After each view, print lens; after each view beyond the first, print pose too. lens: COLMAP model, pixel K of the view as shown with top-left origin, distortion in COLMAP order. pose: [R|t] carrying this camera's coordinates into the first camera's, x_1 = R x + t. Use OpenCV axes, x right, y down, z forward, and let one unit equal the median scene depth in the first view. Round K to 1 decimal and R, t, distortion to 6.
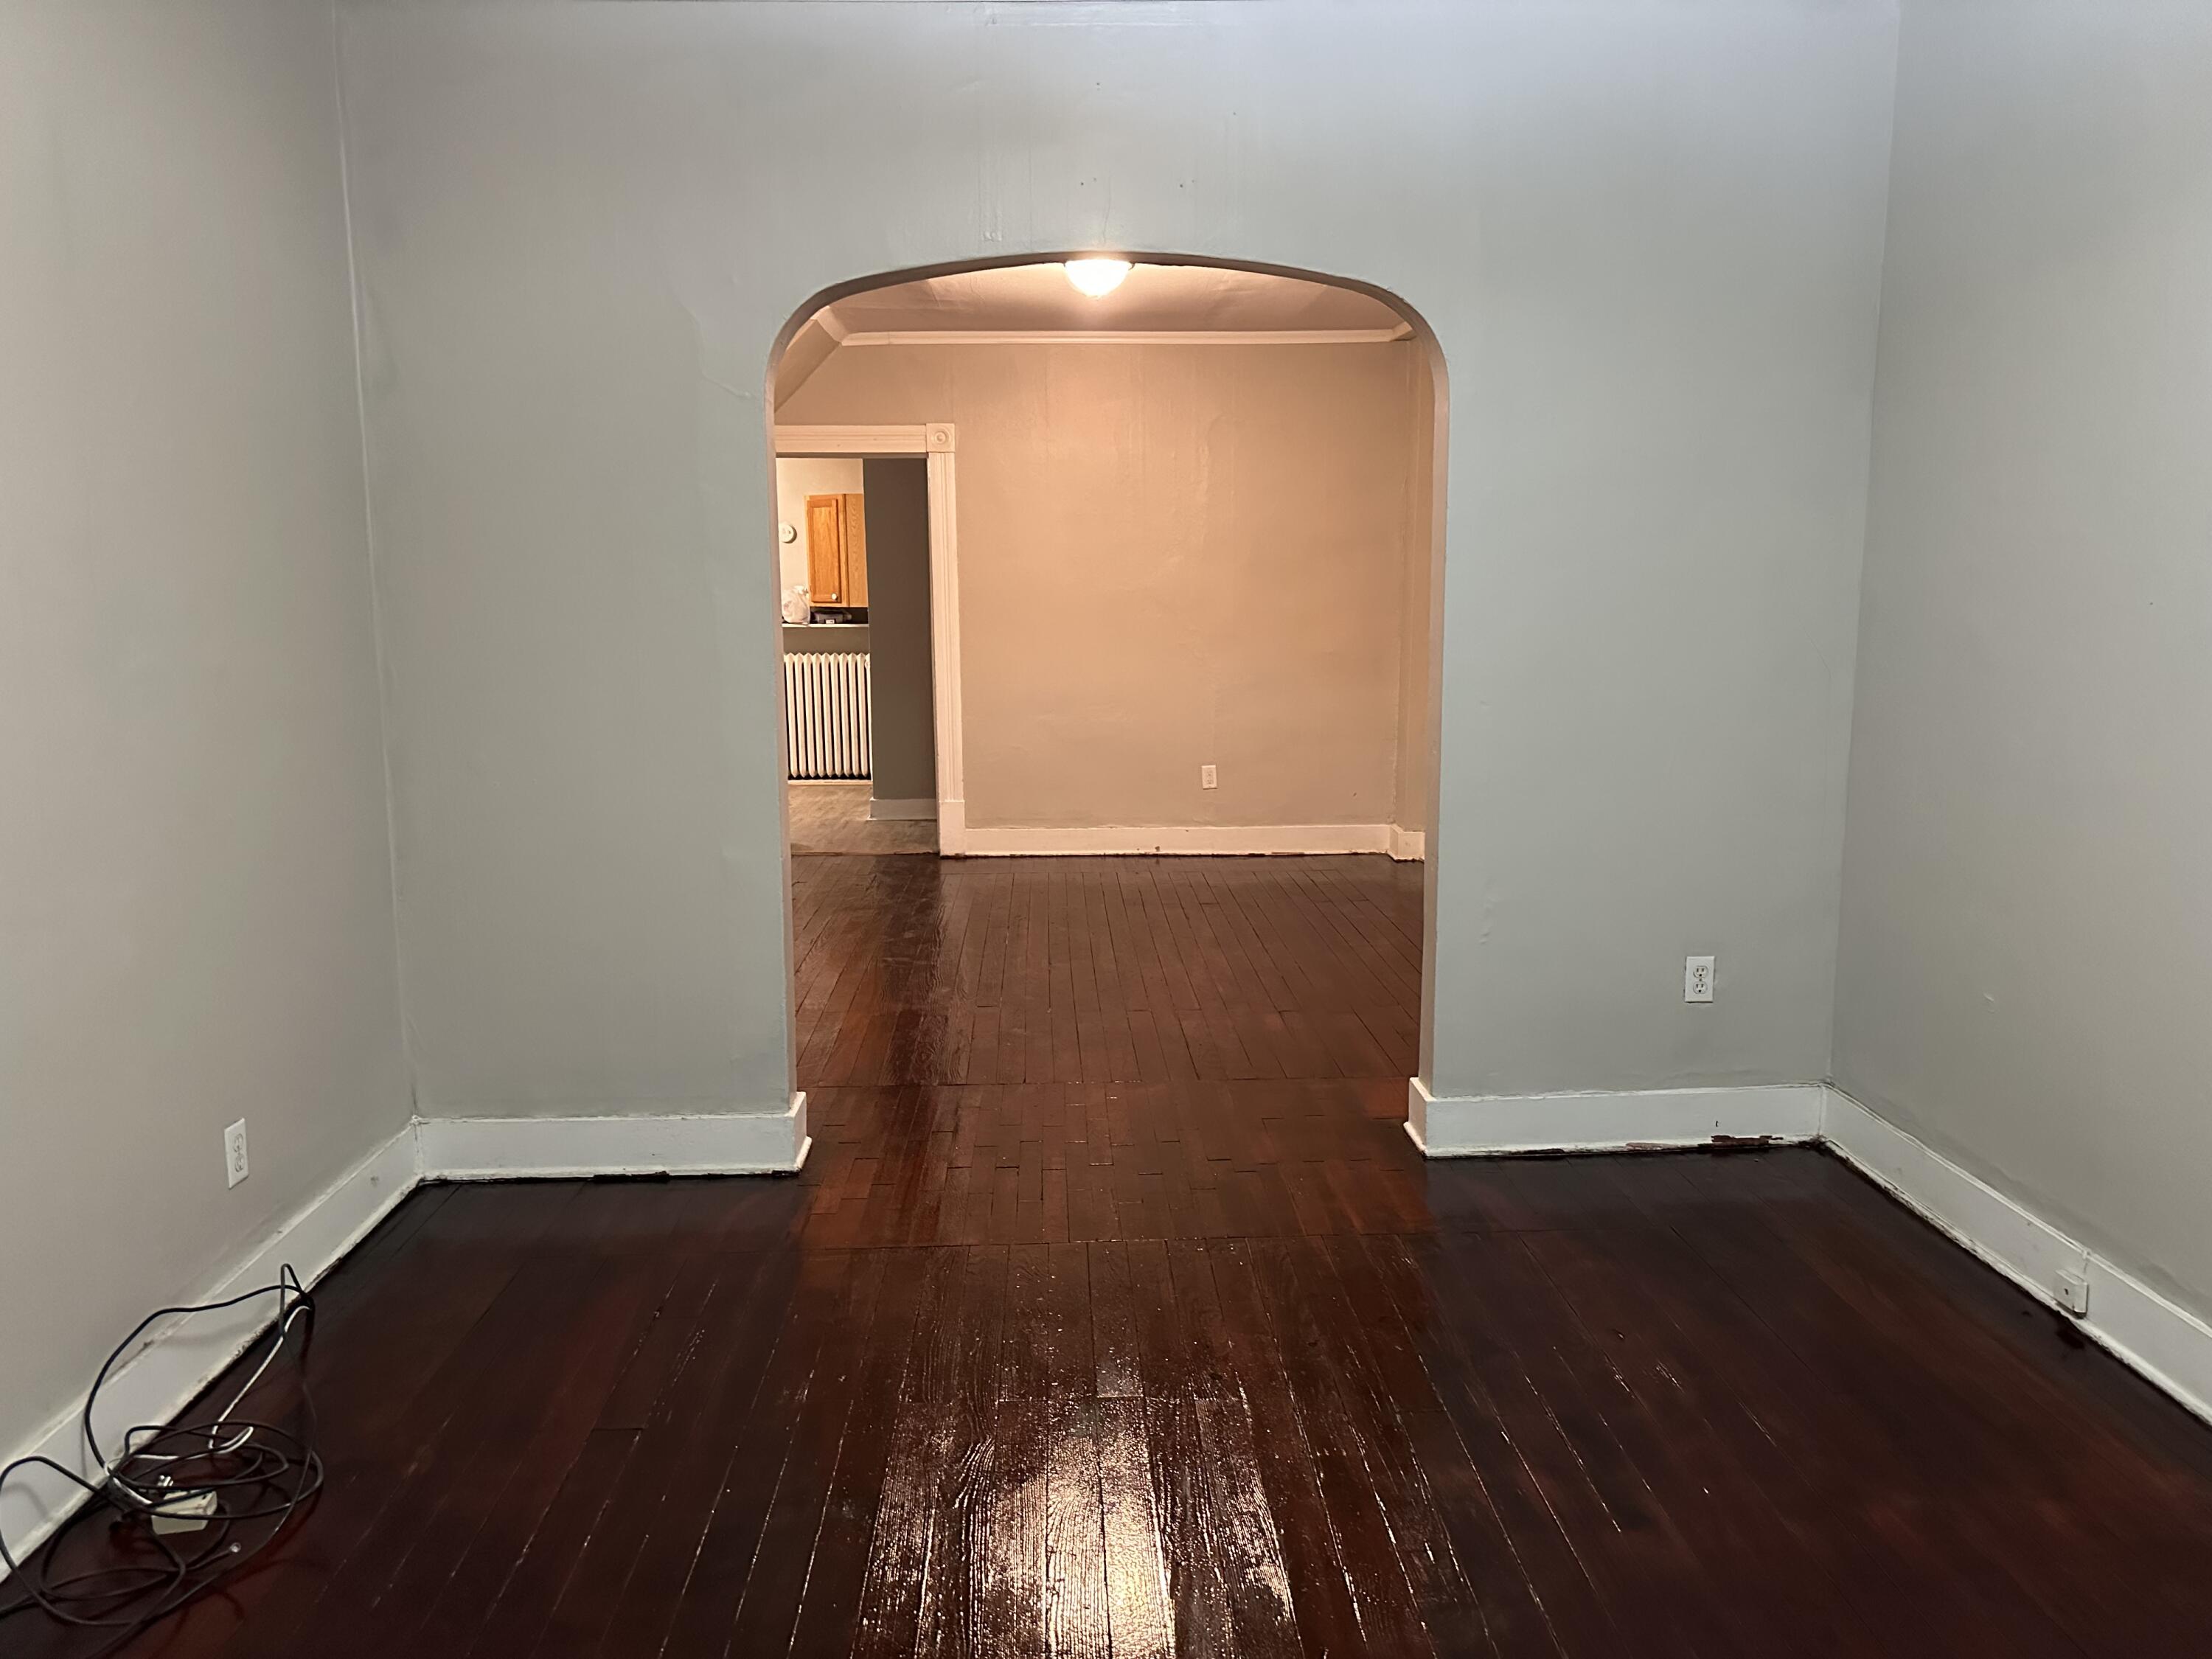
lens RADIAL K [[1542.9, 0, 1106.2], [0, 1542.9, 826.3], [0, 0, 1]] dist [0.055809, -0.077554]
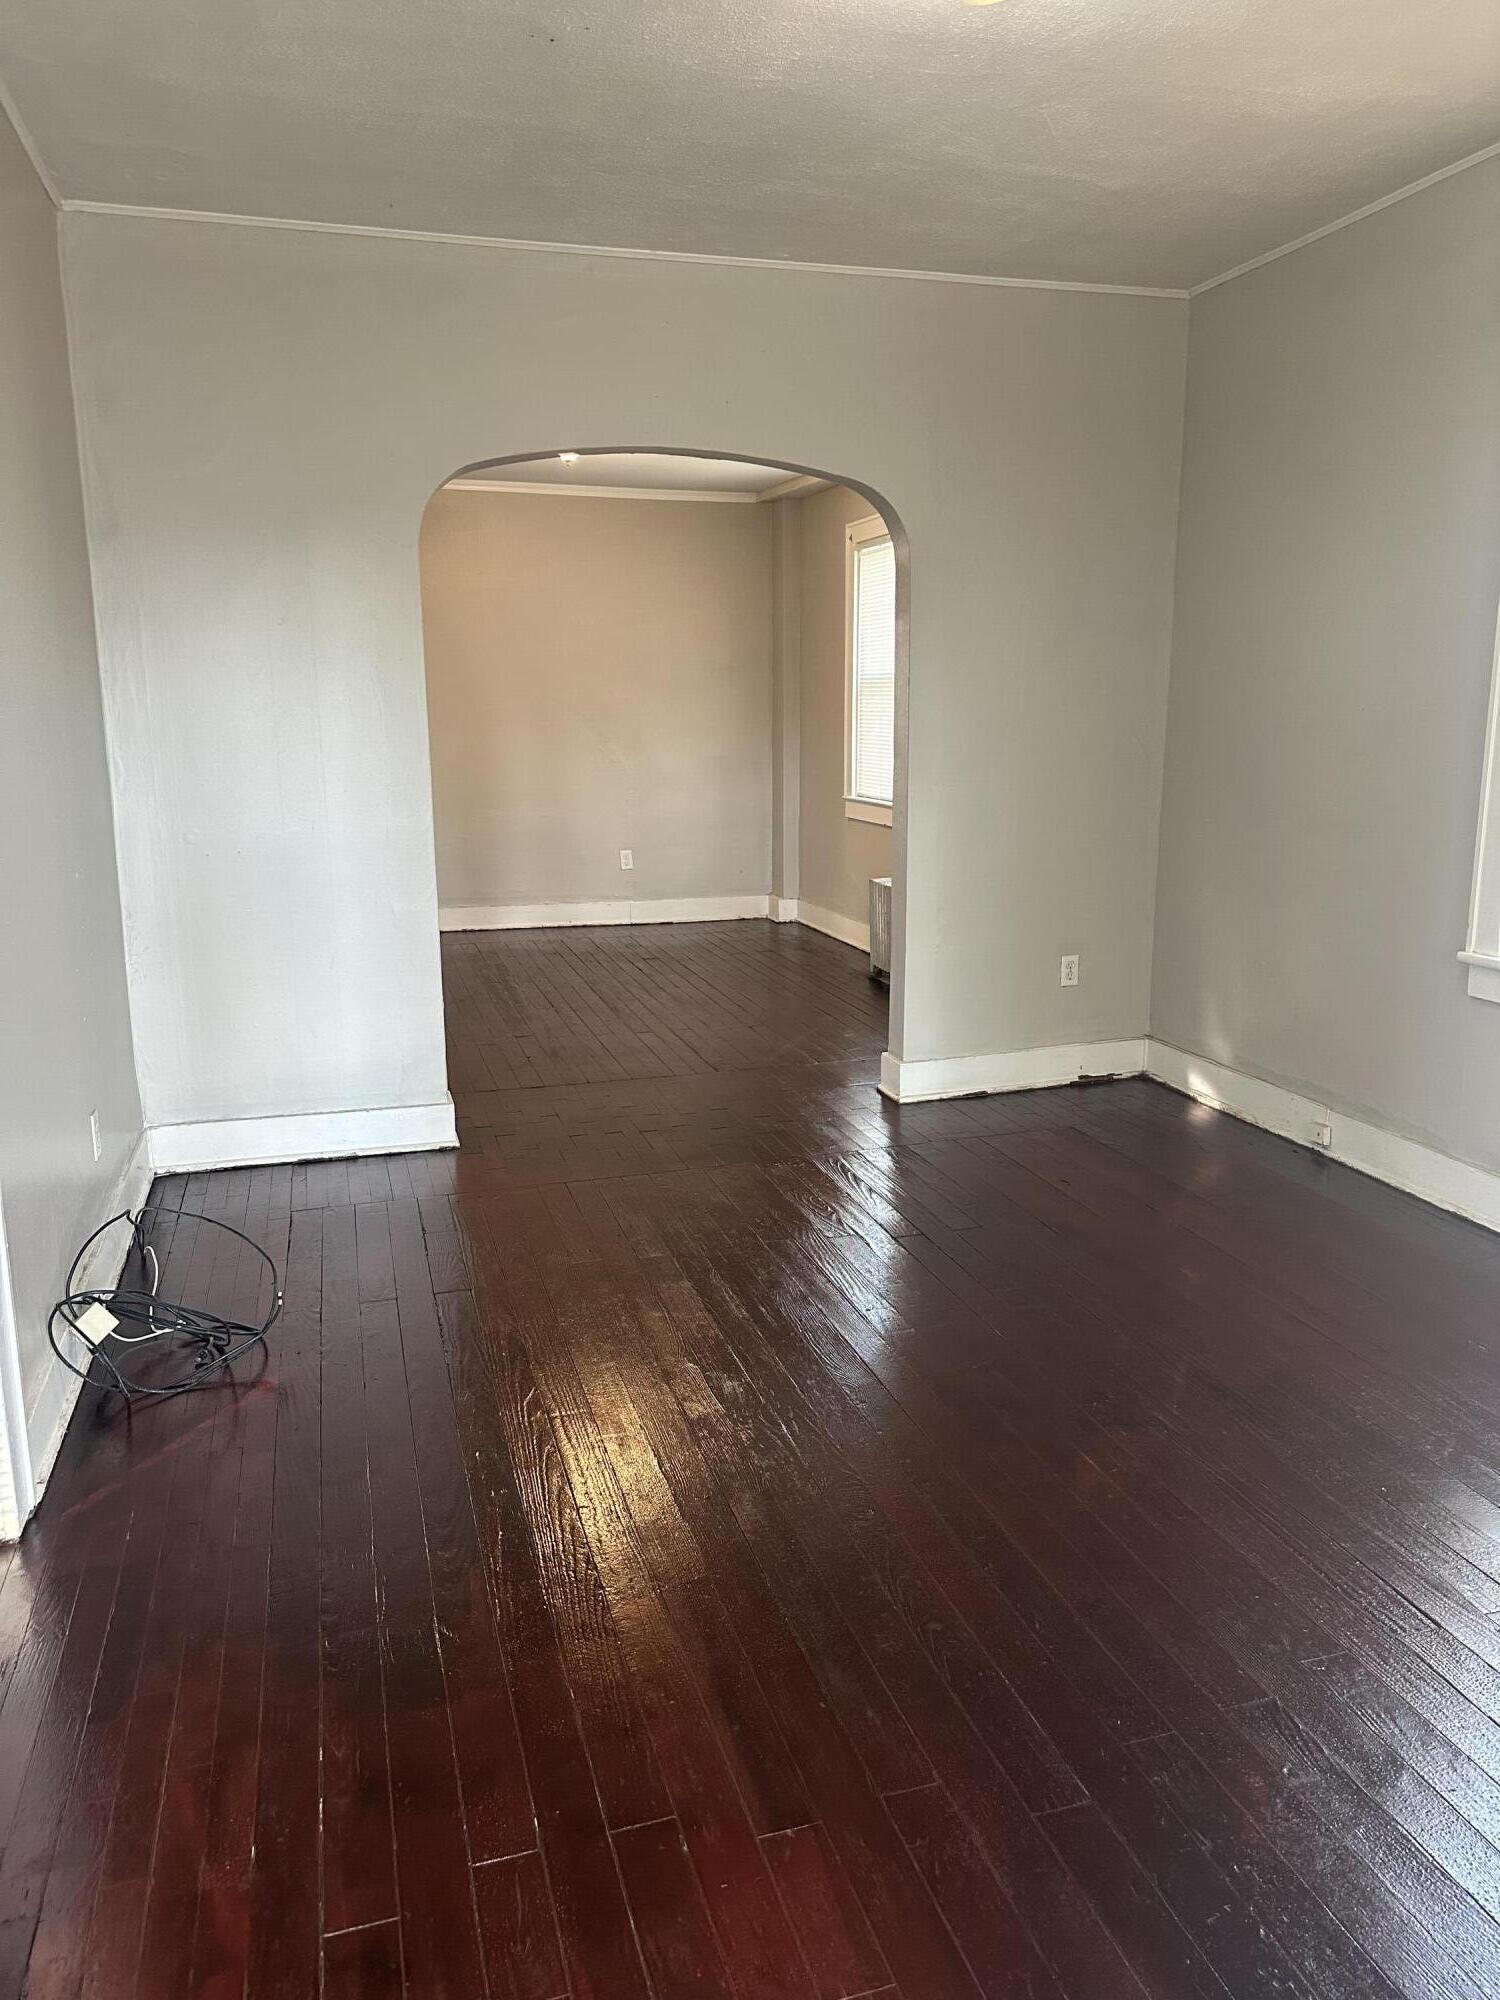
lens RADIAL K [[1395.1, 0, 748.2], [0, 1395.1, 1000.8], [0, 0, 1]] dist [0.055809, -0.077554]
pose [[0.962378, -0.050079, 0.267059, -0.143768], [0.037091, 0.997881, 0.053463, 0.024321], [-0.269170, -0.041546, 0.962196, -0.105318]]
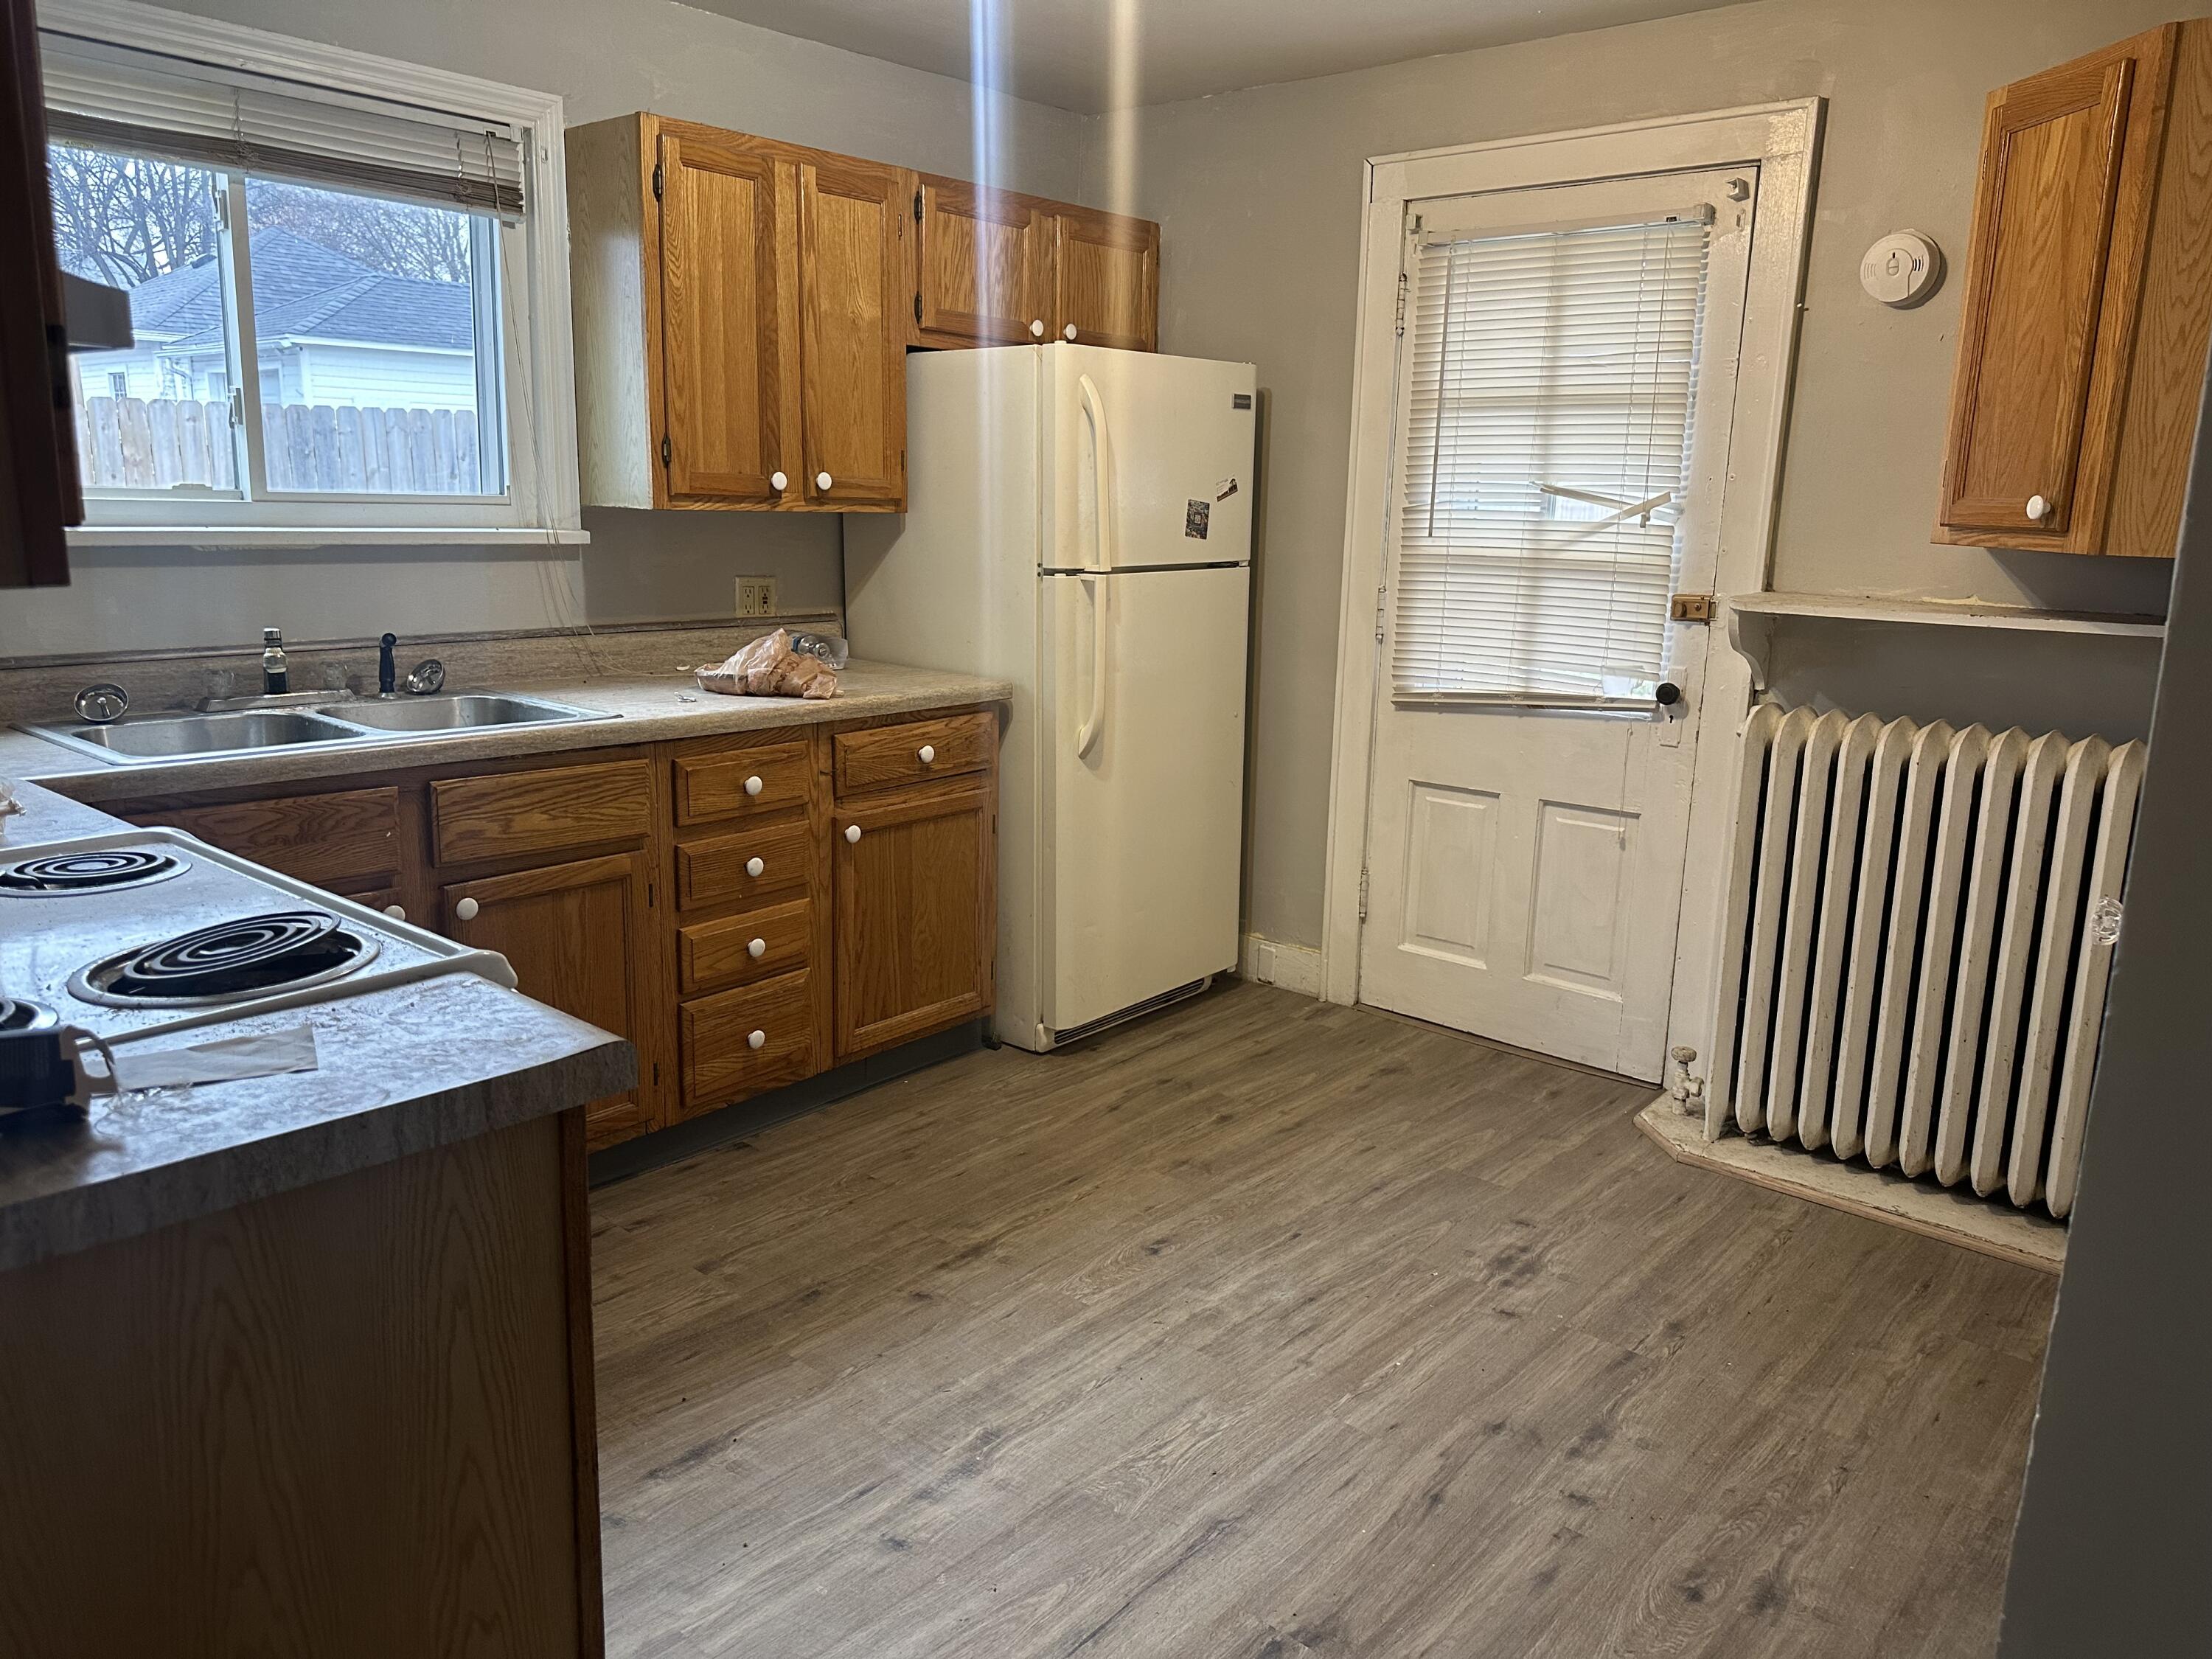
lens RADIAL K [[1542.9, 0, 1098.4], [0, 1542.9, 829.4], [0, 0, 1]] dist [0.055809, -0.077554]
pose [[0.716055, 0.167828, -0.677569, -0.148722], [-0.130361, 0.985742, 0.106393, -0.144741], [0.685763, 0.012146, 0.727723, 0.990332]]
